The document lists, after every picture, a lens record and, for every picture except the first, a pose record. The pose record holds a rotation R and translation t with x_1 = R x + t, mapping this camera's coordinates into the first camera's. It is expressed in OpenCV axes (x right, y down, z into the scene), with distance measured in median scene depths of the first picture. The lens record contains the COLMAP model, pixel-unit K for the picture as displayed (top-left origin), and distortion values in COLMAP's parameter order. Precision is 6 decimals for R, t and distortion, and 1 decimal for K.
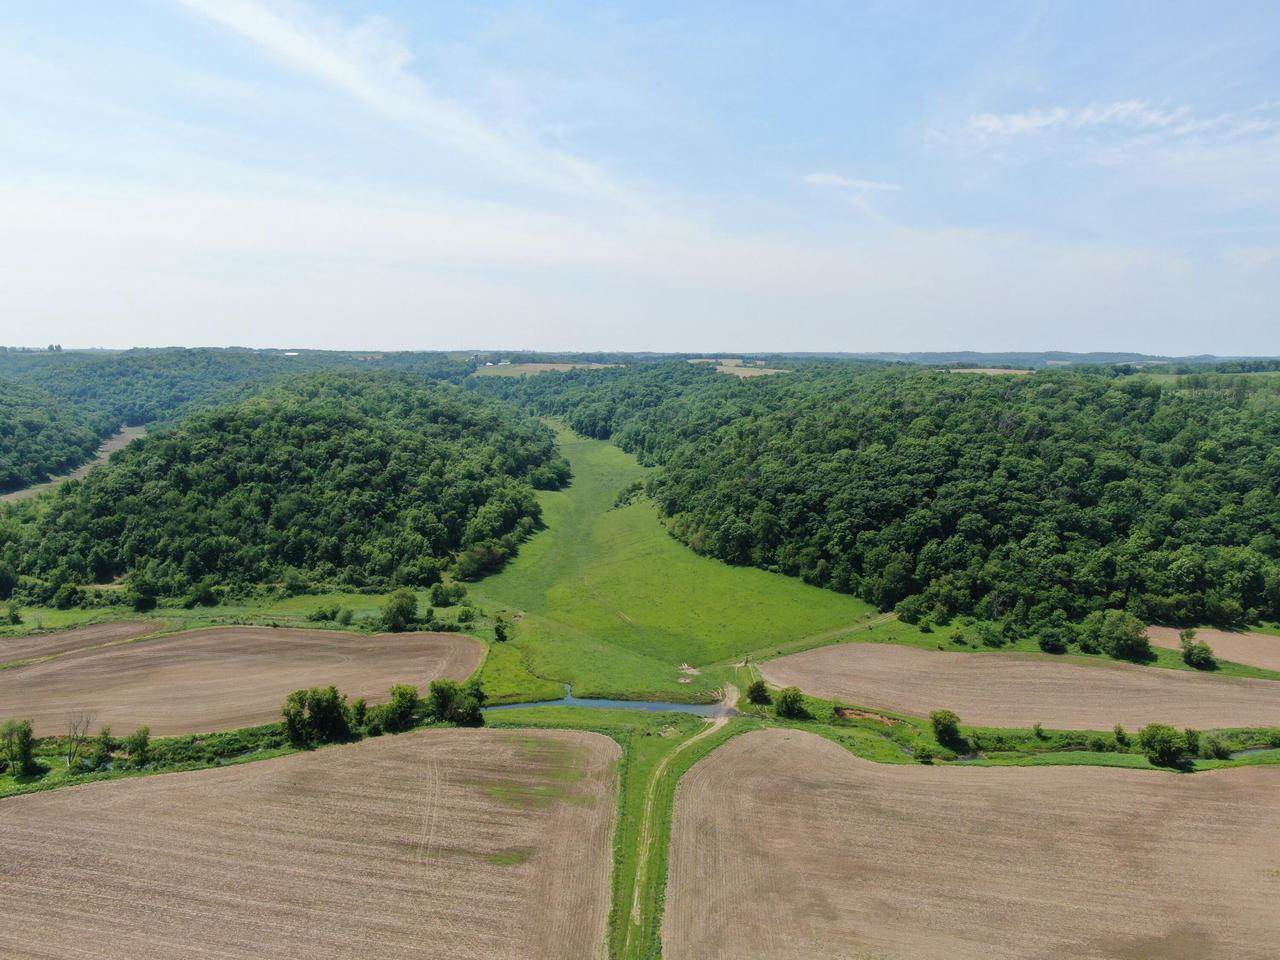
lens RADIAL K [[927.0, 0, 633.5], [0, 927.0, 480.6], [0, 0, 1]] dist [-0.010192, 0.008865]
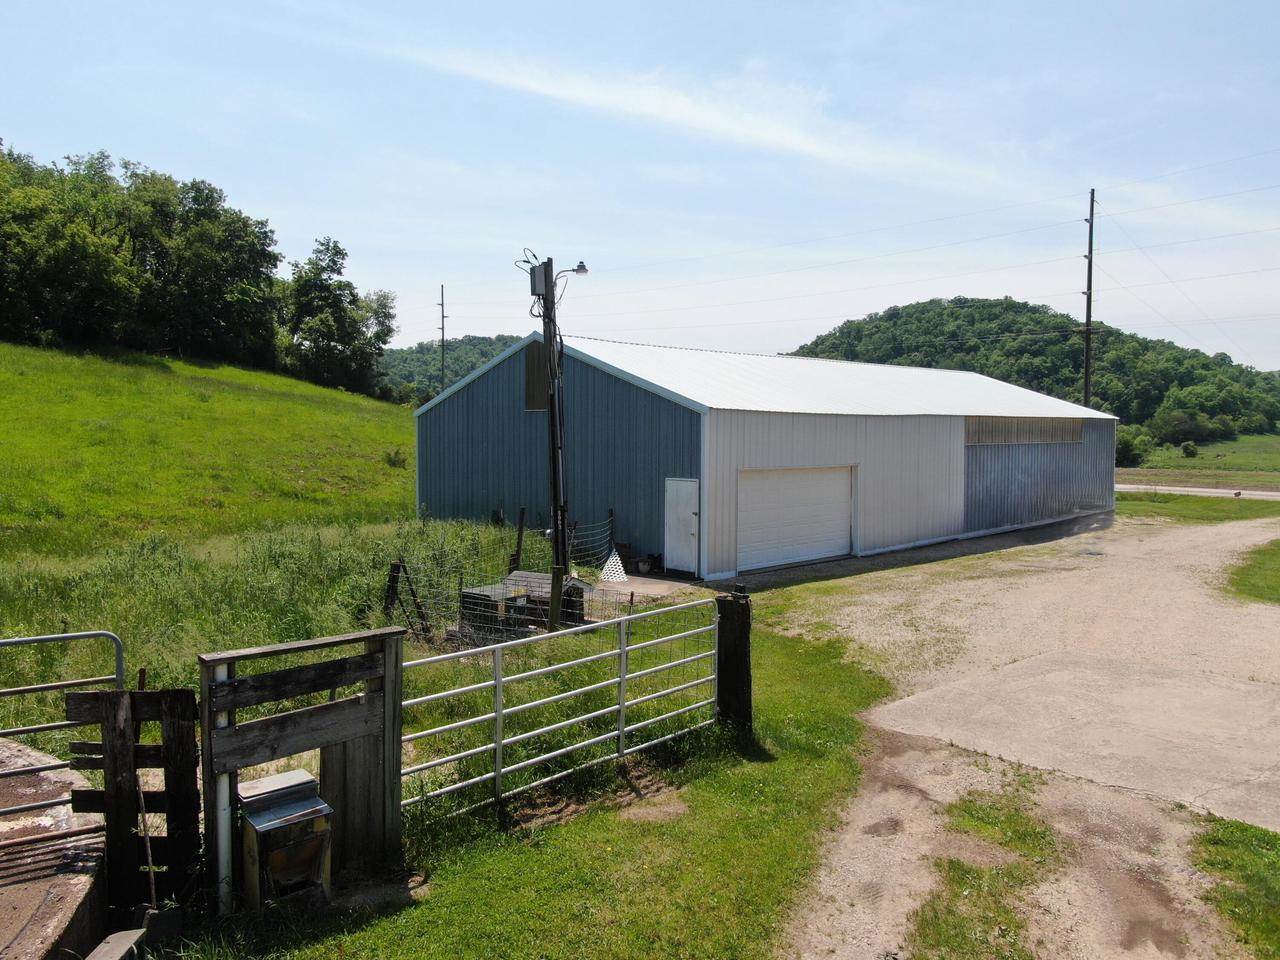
lens RADIAL K [[927.0, 0, 646.5], [0, 927.0, 474.2], [0, 0, 1]] dist [-0.010192, 0.008865]
pose [[0.745953, 0.028996, -0.665367, 0.023958], [-0.085599, 0.994940, -0.052608, 0.215161], [0.660474, 0.096198, 0.744661, 0.117023]]
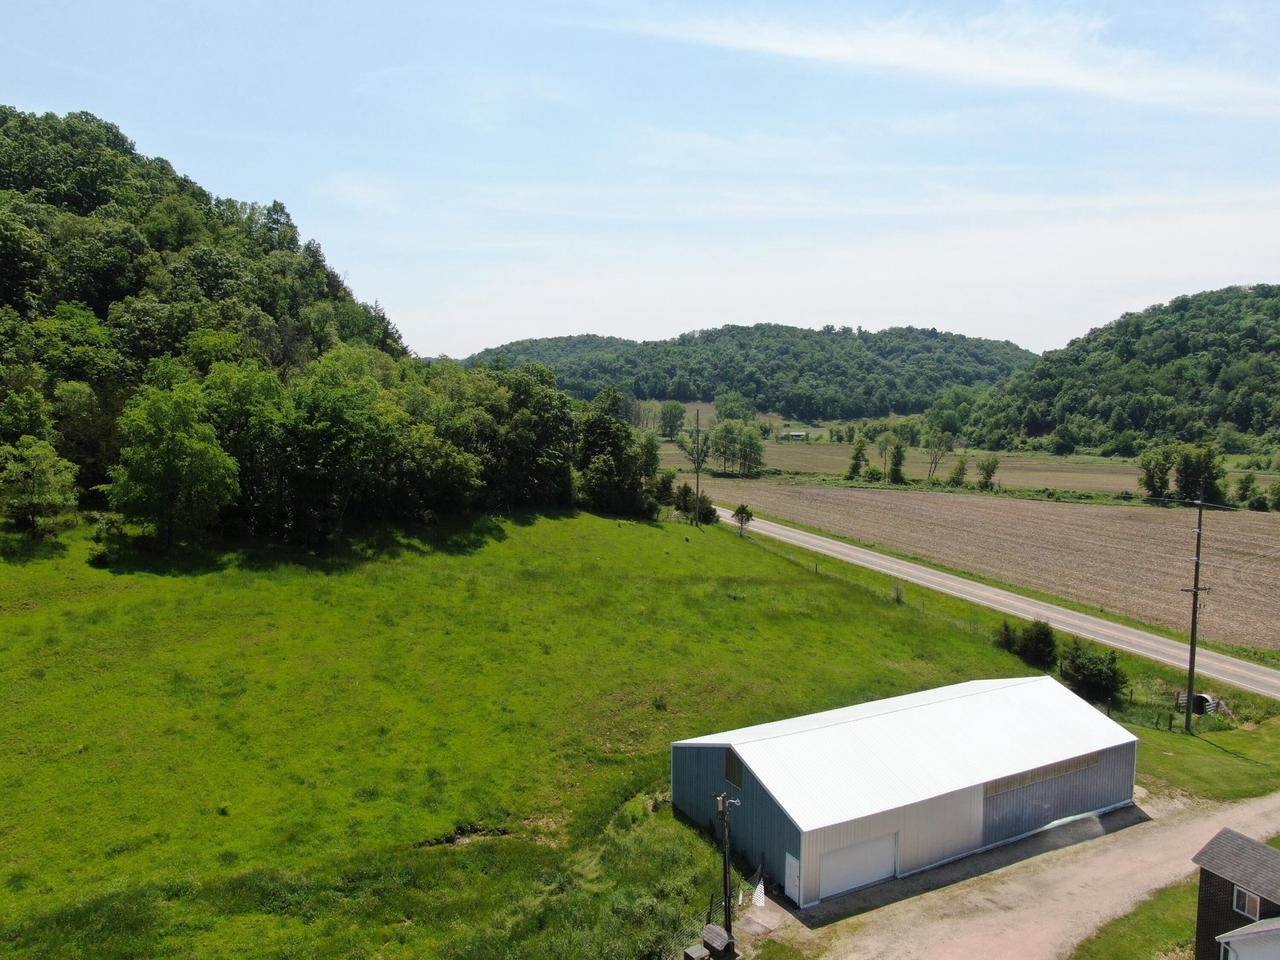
lens RADIAL K [[927.0, 0, 647.9], [0, 927.0, 488.2], [0, 0, 1]] dist [-0.010192, 0.008865]
pose [[0.536517, 0.075966, -0.840463, 0.060018], [-0.104899, 0.994219, 0.022900, 0.178642], [0.837344, 0.075878, 0.541385, 0.088475]]
